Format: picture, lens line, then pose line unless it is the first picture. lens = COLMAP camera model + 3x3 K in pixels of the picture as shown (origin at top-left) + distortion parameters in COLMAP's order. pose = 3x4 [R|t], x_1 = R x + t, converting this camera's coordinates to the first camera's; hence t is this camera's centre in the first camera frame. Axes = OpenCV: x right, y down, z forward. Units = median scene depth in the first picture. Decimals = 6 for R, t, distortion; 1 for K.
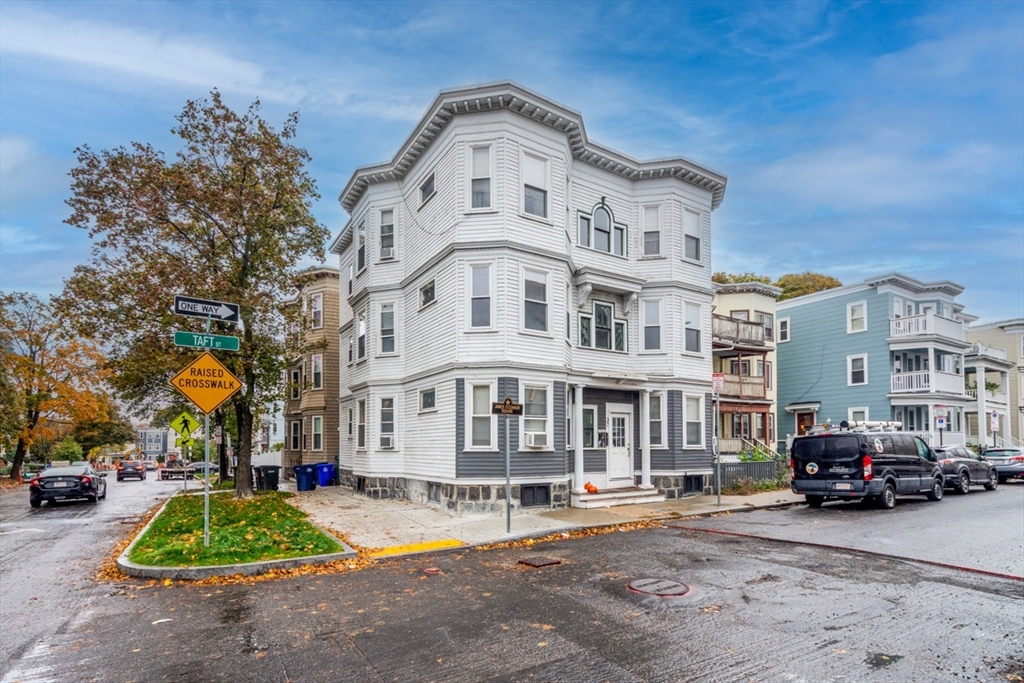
lens RADIAL K [[456.5, 0, 543.7], [0, 456.5, 342.8], [0, 0, 1]] dist [0.002864, 0.000288]
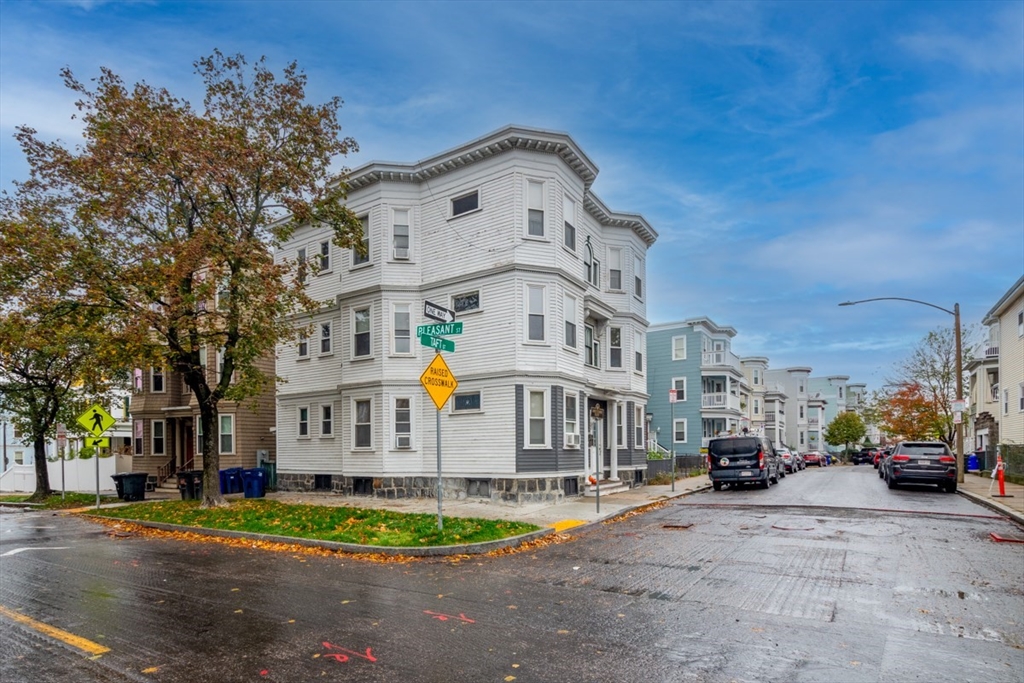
lens RADIAL K [[456.5, 0, 543.7], [0, 456.5, 342.8], [0, 0, 1]] dist [0.002864, 0.000288]
pose [[0.913947, 0.089451, 0.395853, -0.472711], [-0.083875, 0.995981, -0.031410, 0.004457], [-0.397072, -0.004495, 0.917776, -0.048512]]
